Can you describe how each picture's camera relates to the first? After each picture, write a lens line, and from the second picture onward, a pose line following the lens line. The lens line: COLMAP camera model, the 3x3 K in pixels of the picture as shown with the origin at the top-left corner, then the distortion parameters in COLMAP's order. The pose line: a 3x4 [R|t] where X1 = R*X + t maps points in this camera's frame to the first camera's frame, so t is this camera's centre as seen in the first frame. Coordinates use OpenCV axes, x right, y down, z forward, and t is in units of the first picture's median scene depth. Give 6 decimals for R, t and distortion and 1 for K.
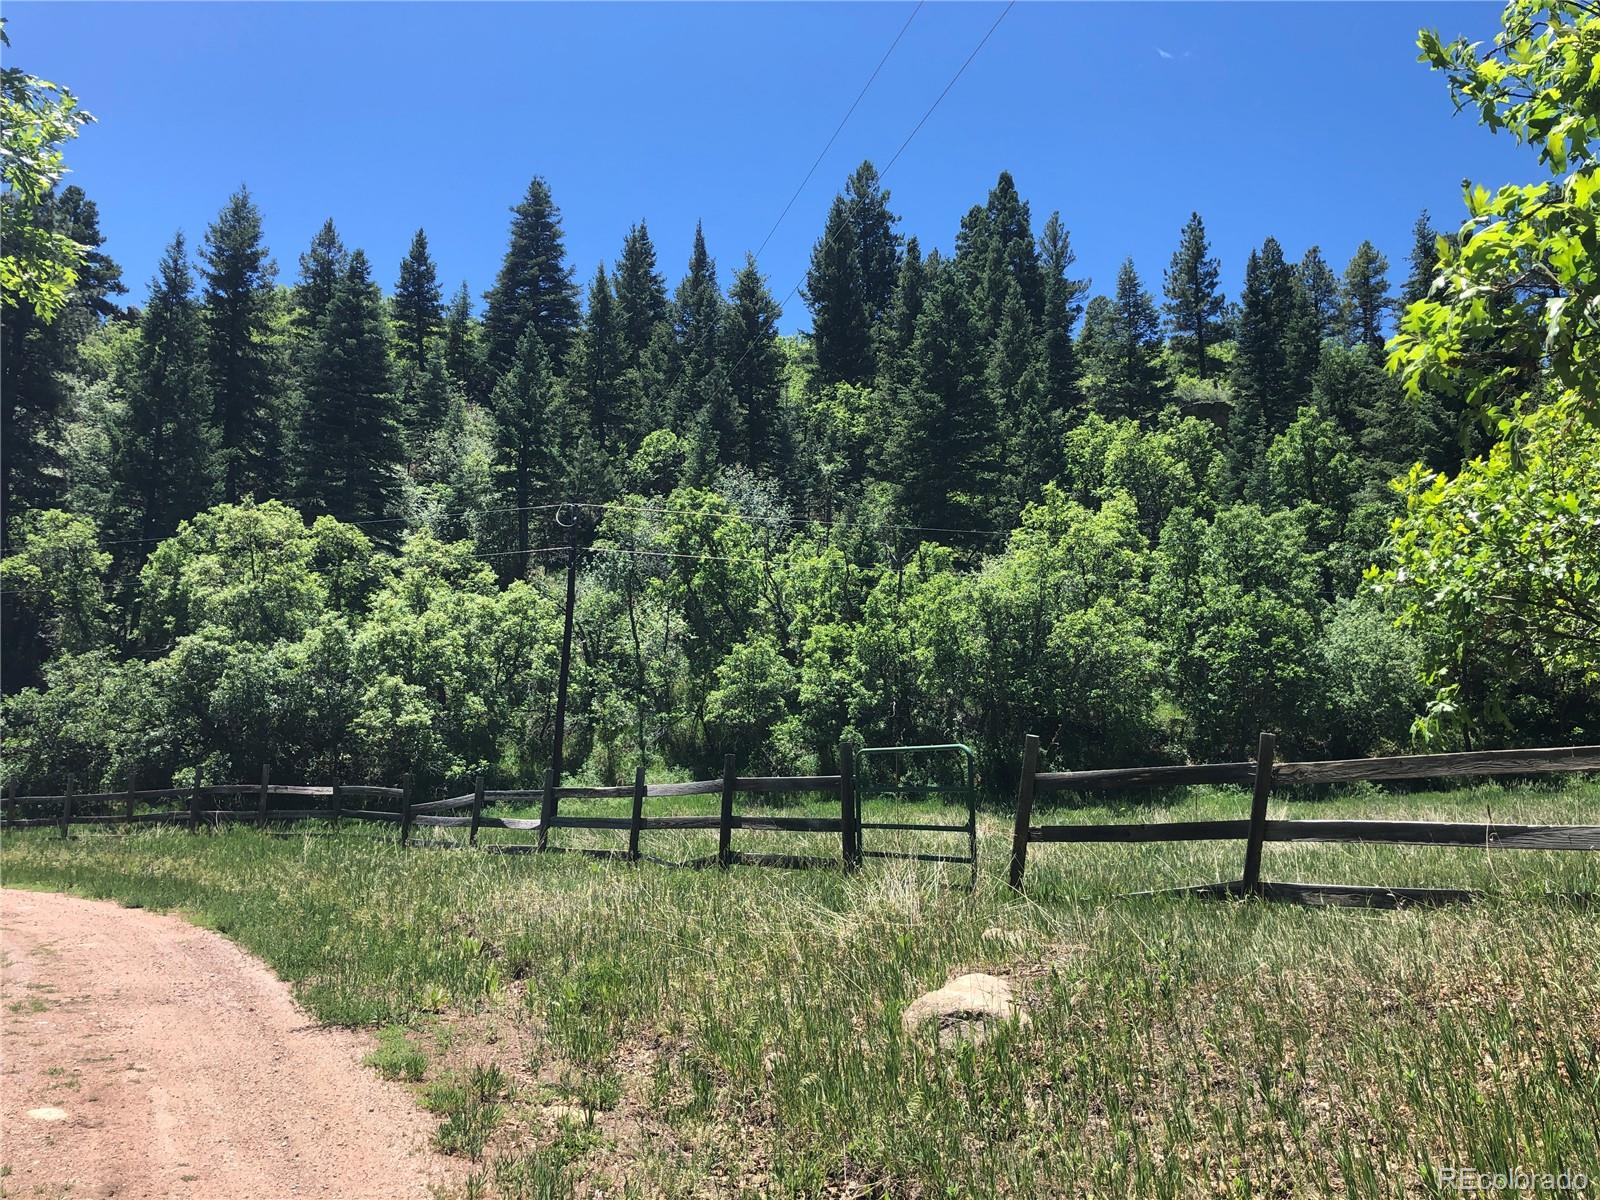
lens RADIAL K [[1318.9, 0, 800.3], [0, 1318.9, 586.5], [0, 0, 1]] dist [0.006125, 0.010635]
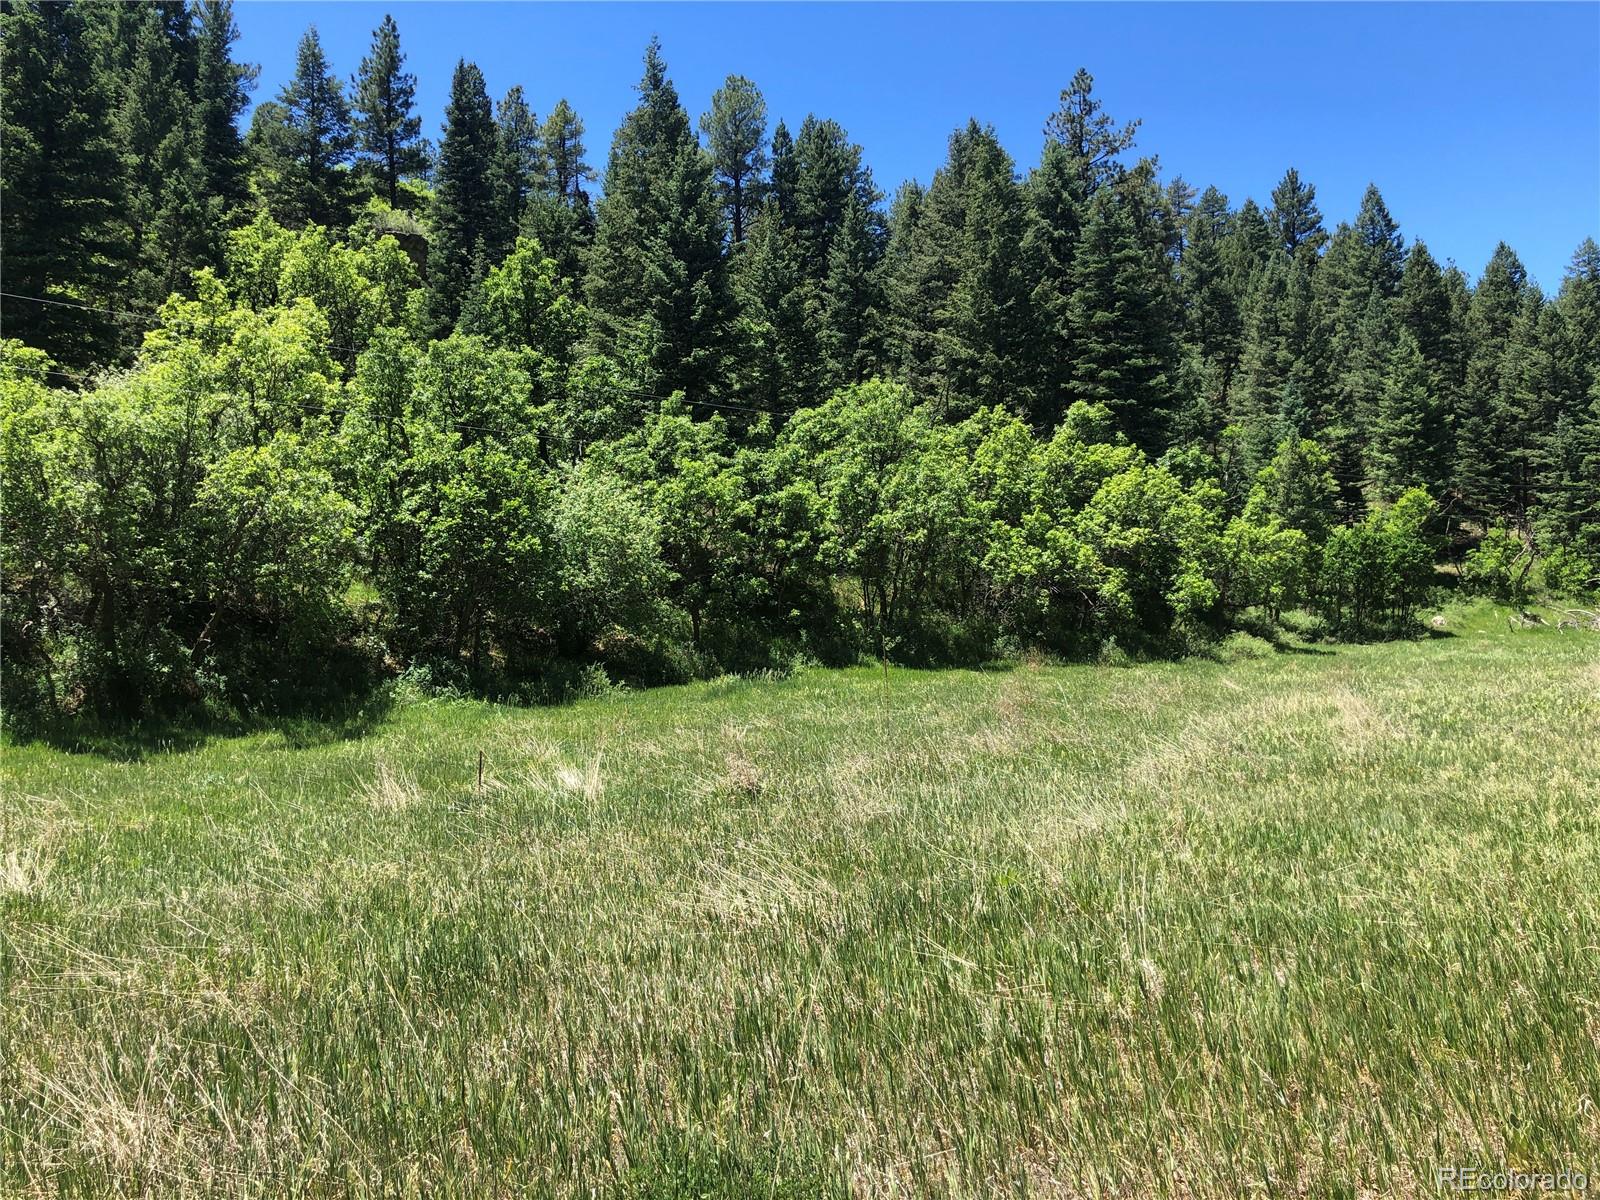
lens RADIAL K [[1353.7, 0, 800.0], [0, 1353.7, 600.0], [0, 0, 1]] dist [-0.008597, 0.005355]
pose [[0.822780, -0.004336, 0.568344, 0.036941], [-0.052863, 0.995052, 0.084121, 0.017194], [-0.565896, -0.099257, 0.818480, 0.194290]]
